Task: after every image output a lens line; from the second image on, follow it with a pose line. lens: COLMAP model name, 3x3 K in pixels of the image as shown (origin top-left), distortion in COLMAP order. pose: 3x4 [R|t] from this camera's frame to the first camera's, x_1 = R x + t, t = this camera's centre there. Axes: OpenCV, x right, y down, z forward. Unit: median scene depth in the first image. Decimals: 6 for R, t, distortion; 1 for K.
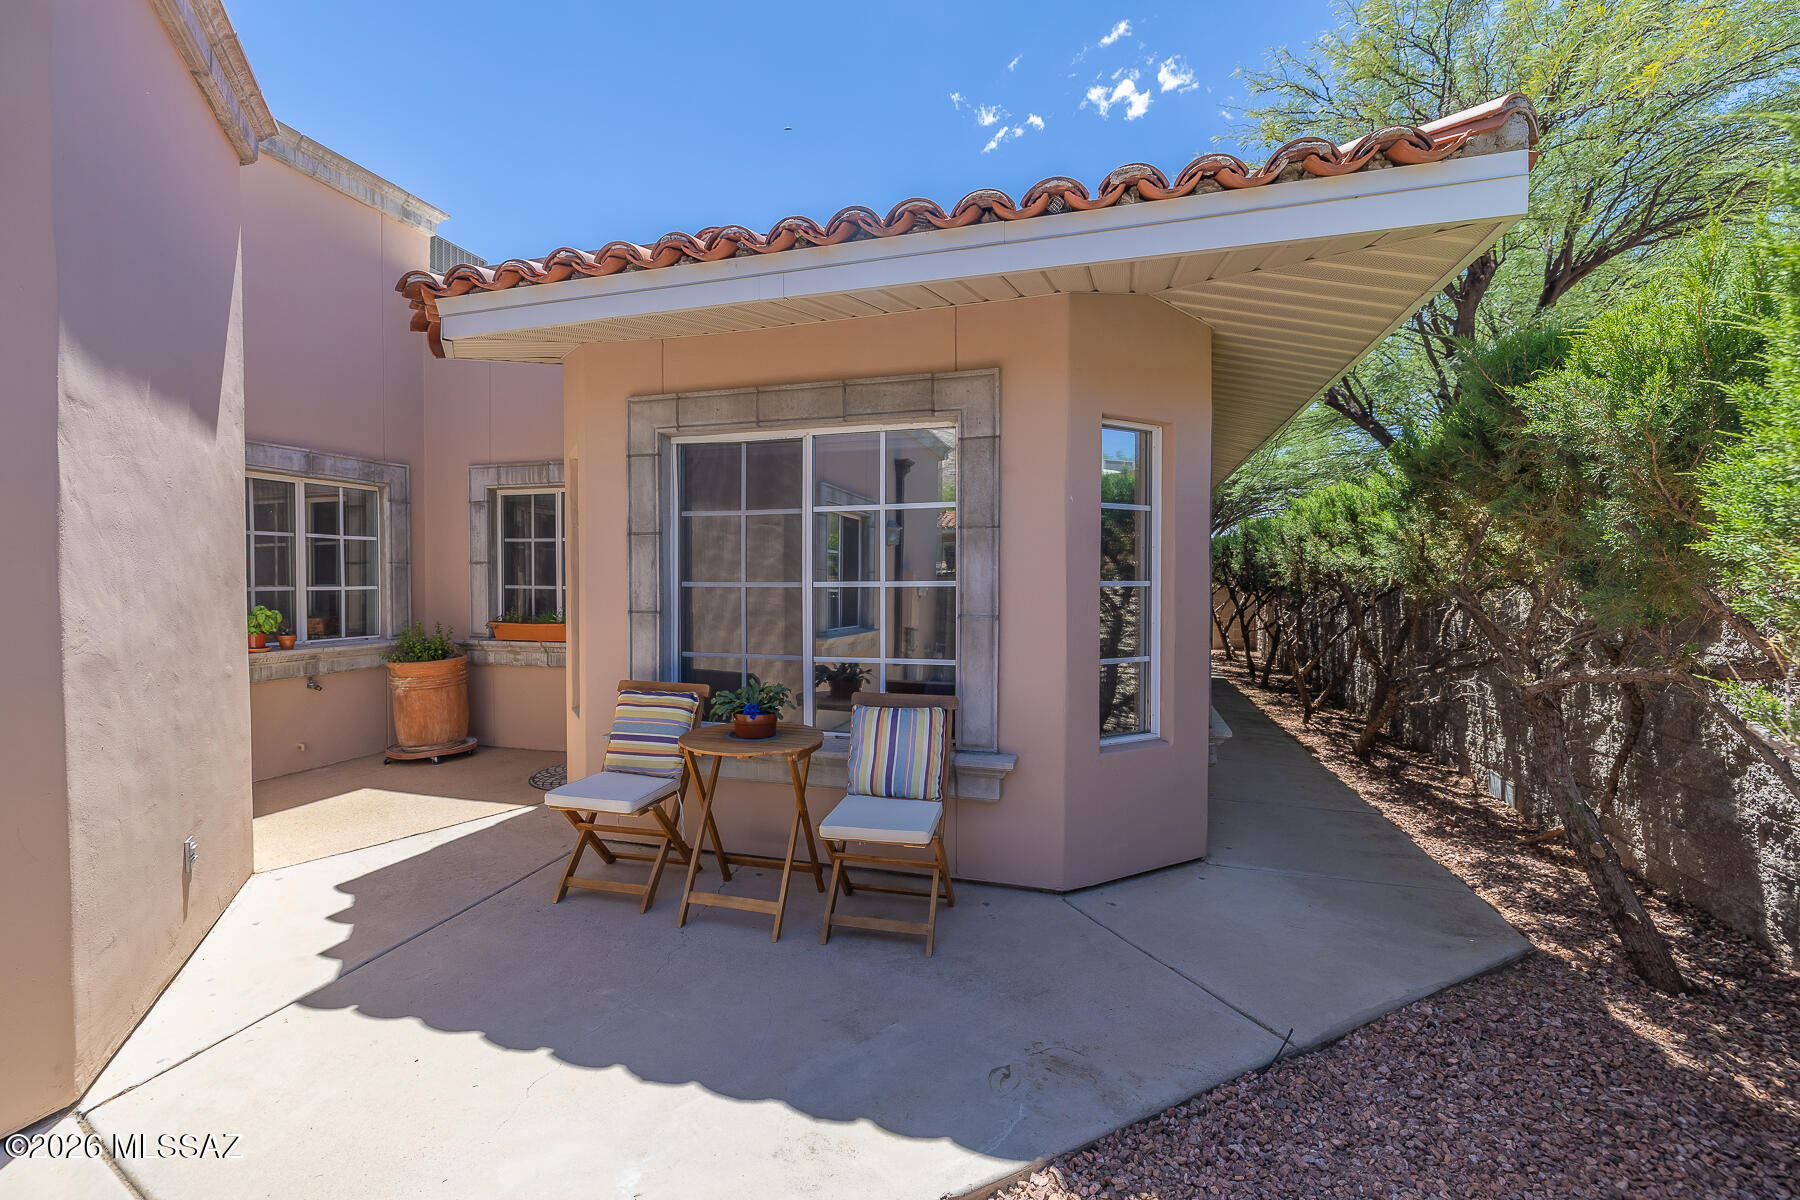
lens RADIAL K [[752.1, 0, 896.1], [0, 752.1, 589.9], [0, 0, 1]] dist [0.003857, -0.000691]
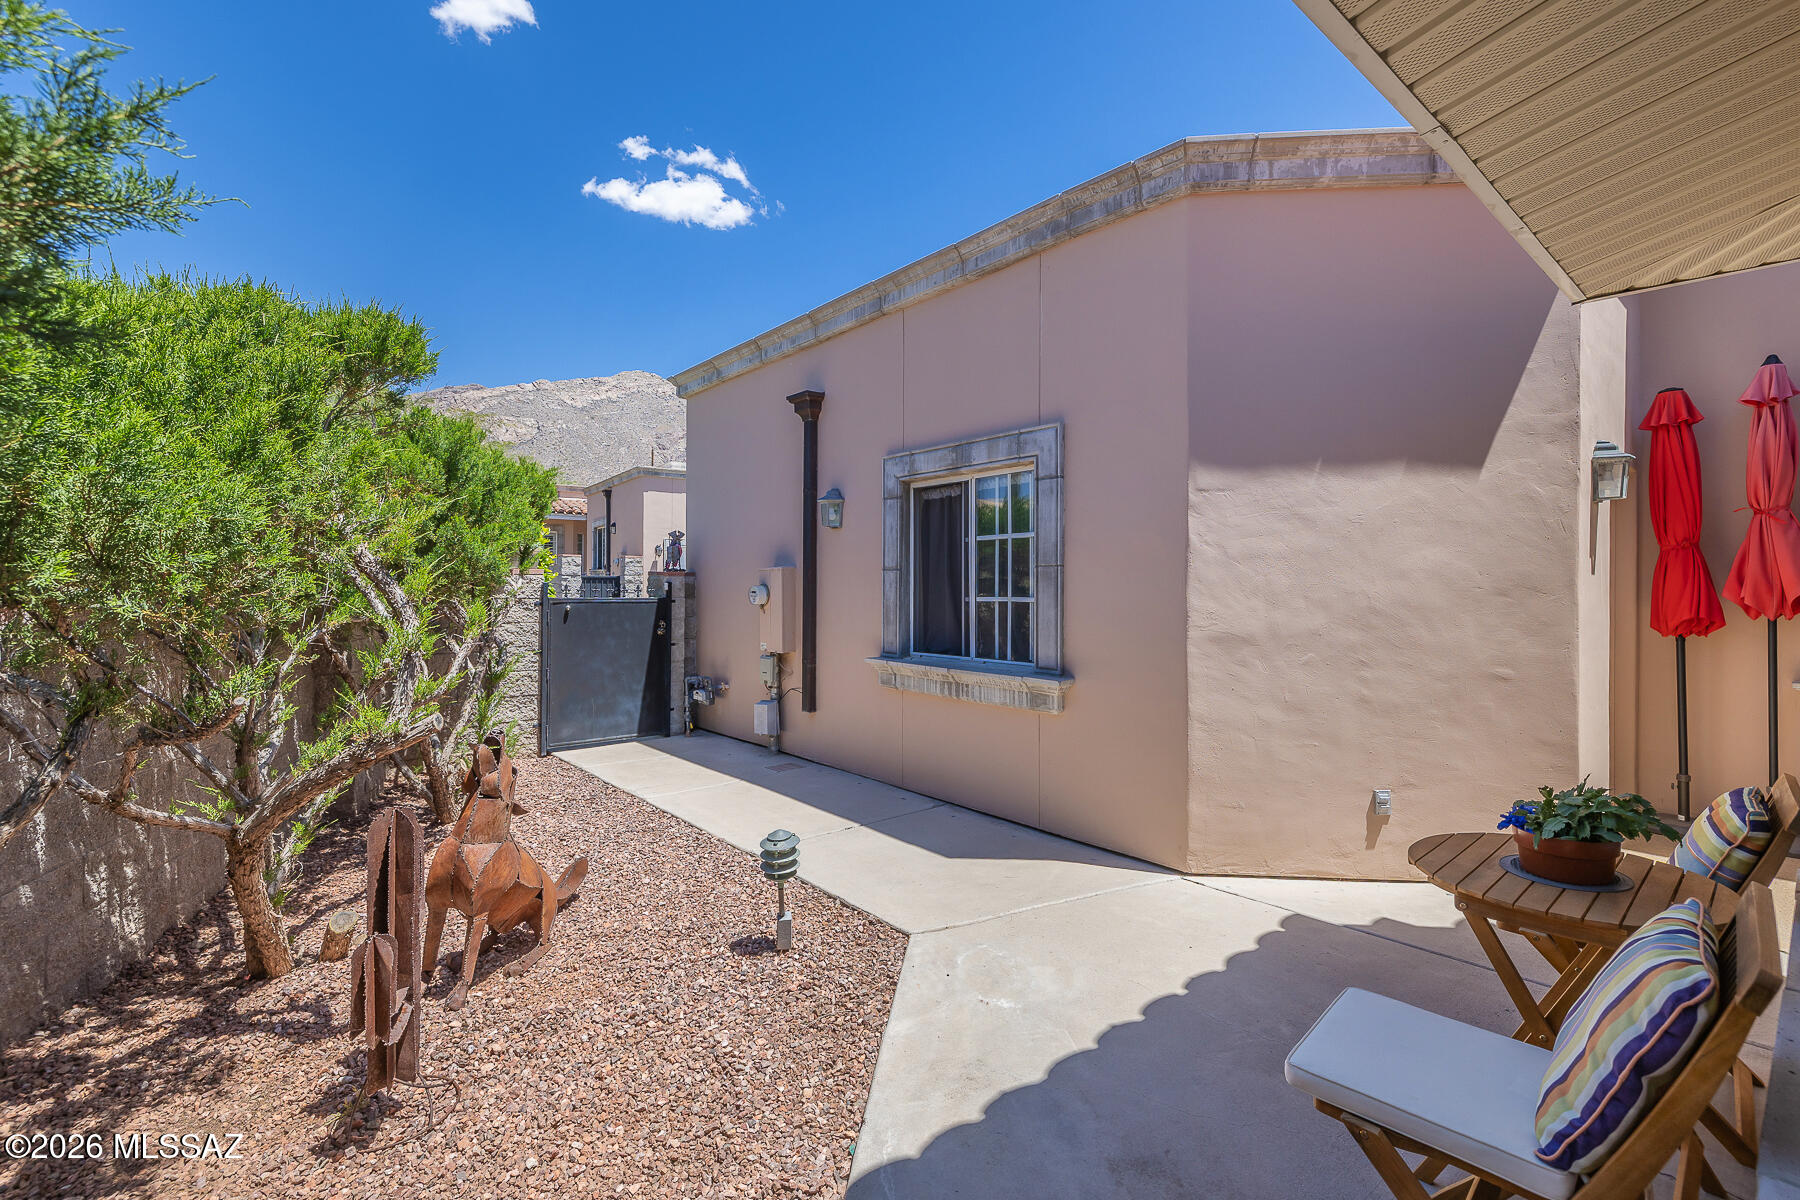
lens RADIAL K [[752.1, 0, 899.0], [0, 752.1, 589.6], [0, 0, 1]] dist [0.003857, -0.000691]
pose [[-0.530131, 0.015377, -0.847776, 0.841749], [-0.017589, 0.999421, 0.029126, -0.053701], [0.847733, 0.030352, -0.529554, 1.357446]]
